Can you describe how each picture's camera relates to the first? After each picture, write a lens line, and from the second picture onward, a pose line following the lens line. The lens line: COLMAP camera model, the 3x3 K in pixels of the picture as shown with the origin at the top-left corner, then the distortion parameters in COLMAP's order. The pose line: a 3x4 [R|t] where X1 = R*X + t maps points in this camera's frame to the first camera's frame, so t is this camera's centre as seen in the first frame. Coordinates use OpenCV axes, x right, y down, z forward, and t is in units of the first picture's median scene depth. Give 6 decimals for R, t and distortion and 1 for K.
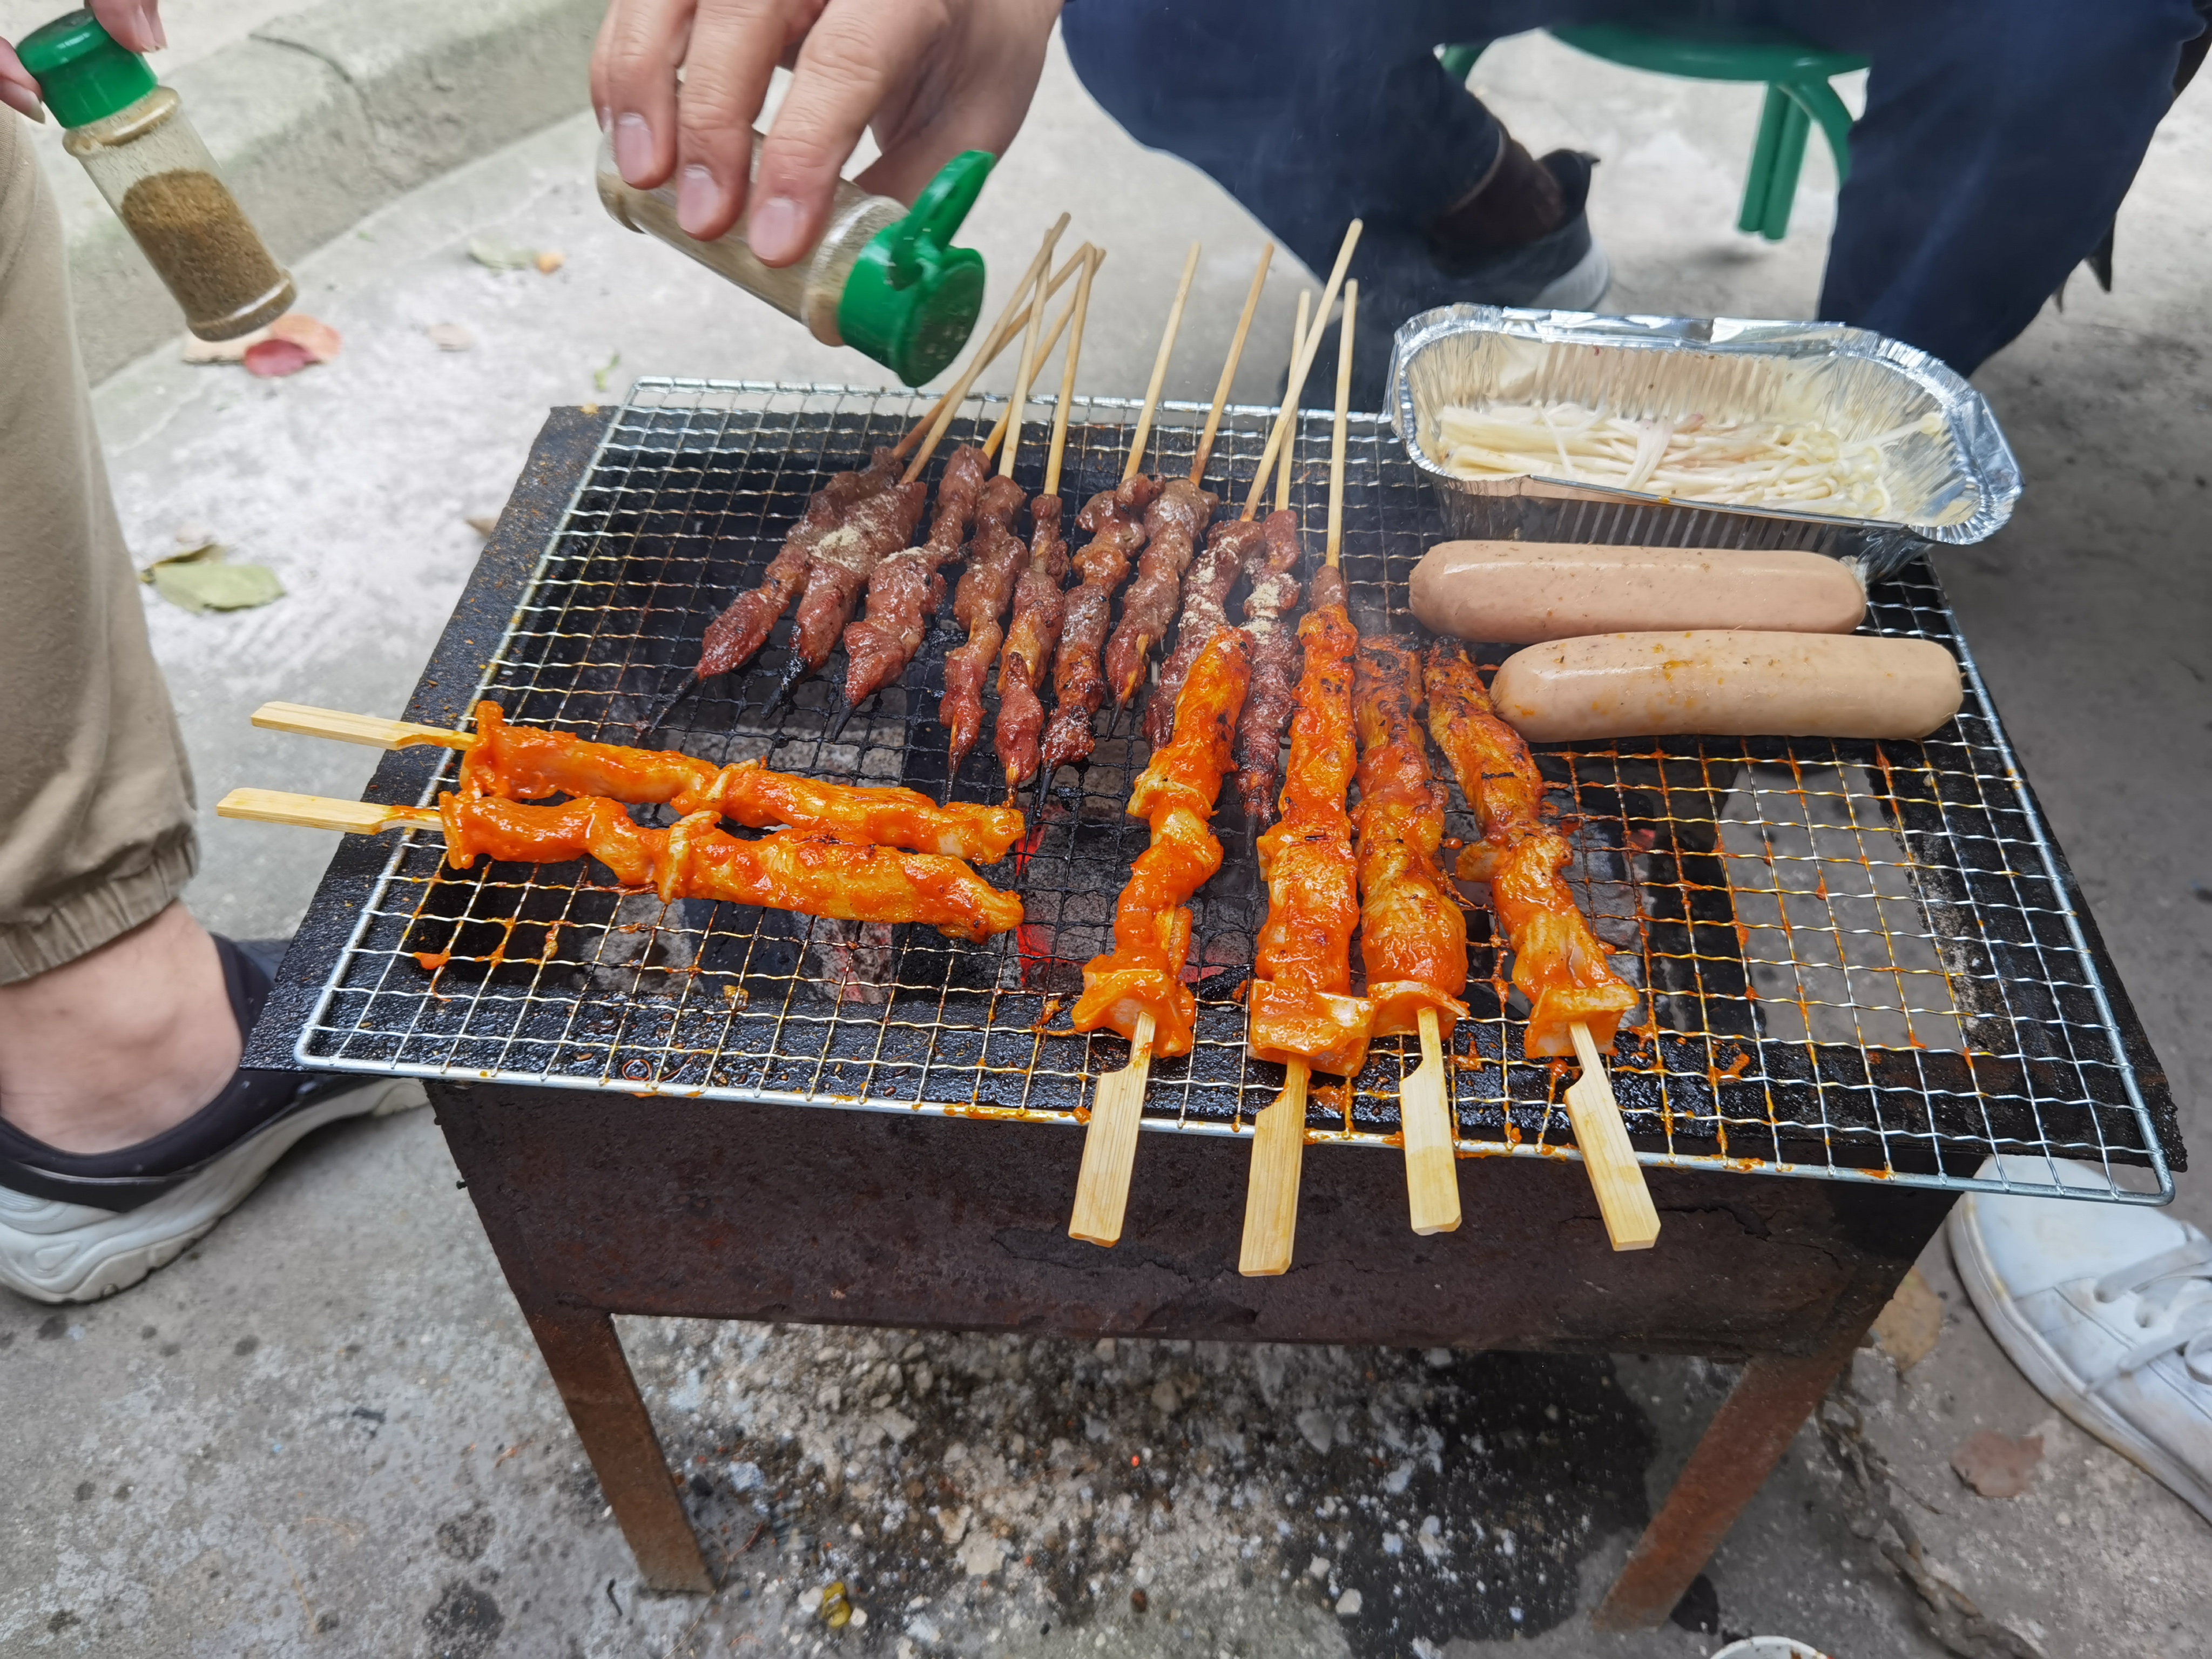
lens RADIAL K [[1767.0, 0, 1099.4], [0, 1767.0, 810.9], [0, 0, 1]] dist [0.007135, -0.000477]
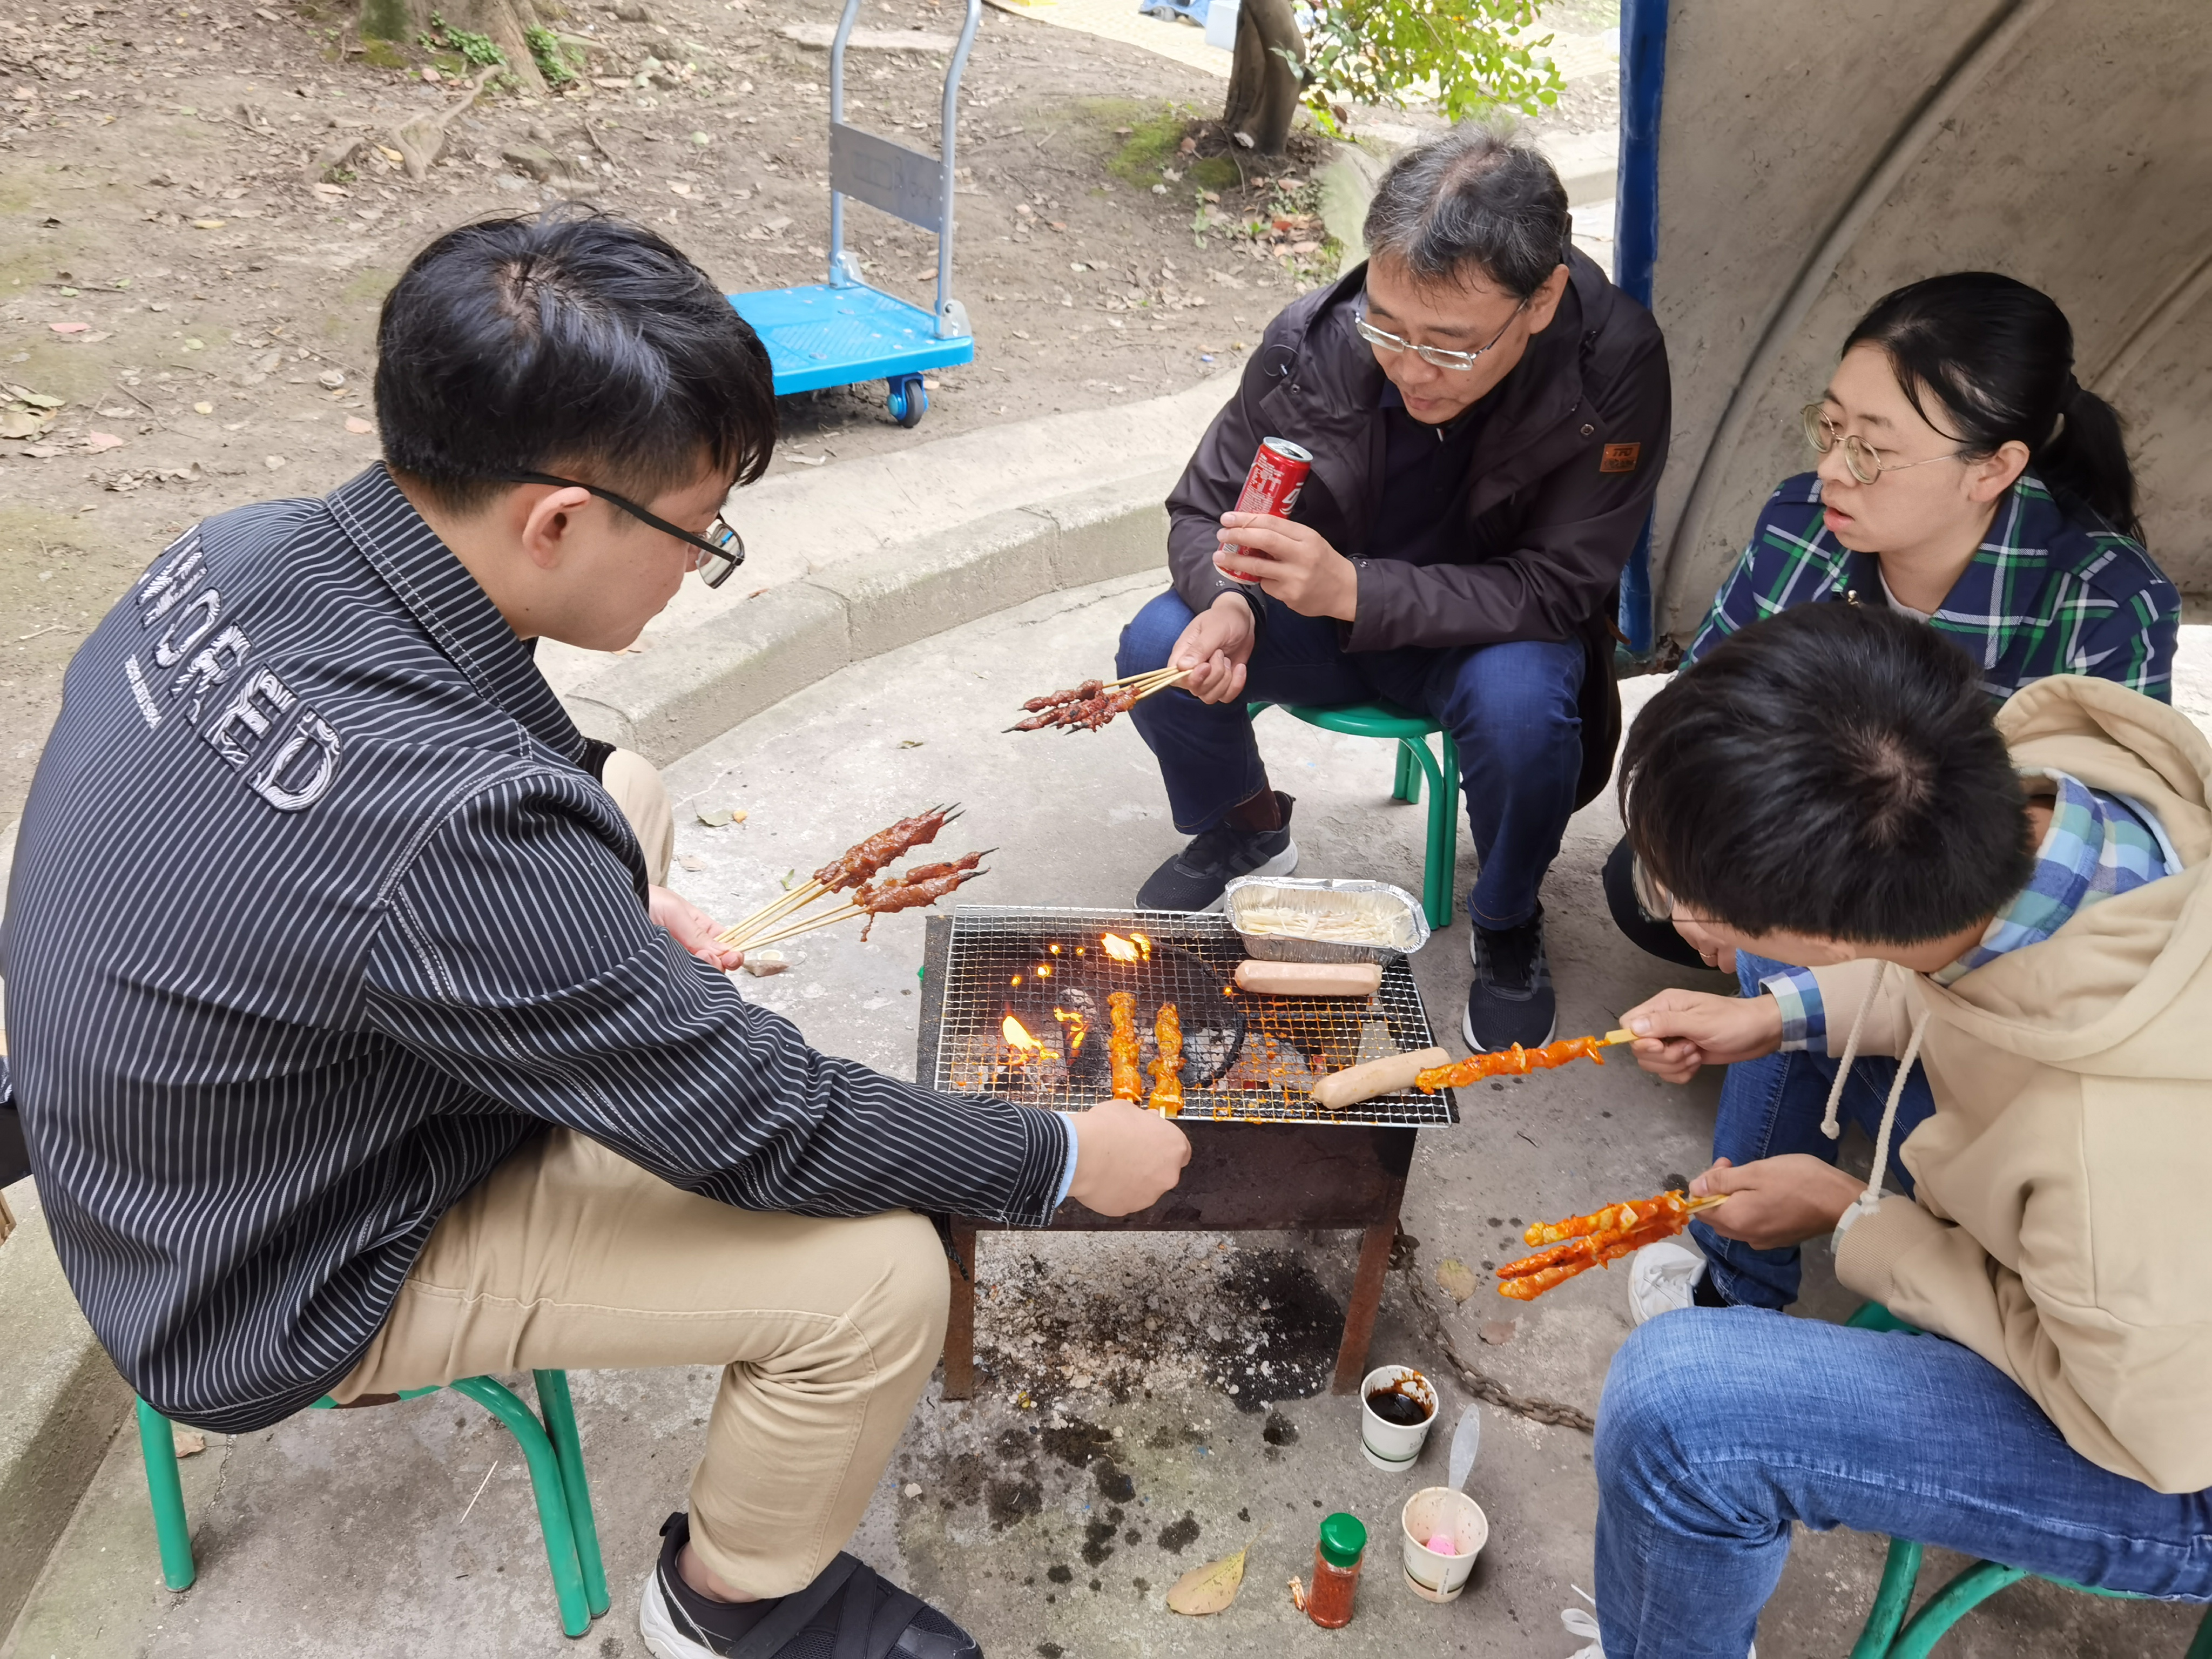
lens RADIAL K [[1767.0, 0, 1113.7], [0, 1767.0, 826.3], [0, 0, 1]] dist [0.007135, -0.000477]
pose [[0.993476, -0.015010, 0.113047, -0.276727], [0.041203, 0.971580, -0.233099, 0.246481], [-0.106336, 0.236236, 0.965860, -1.463698]]
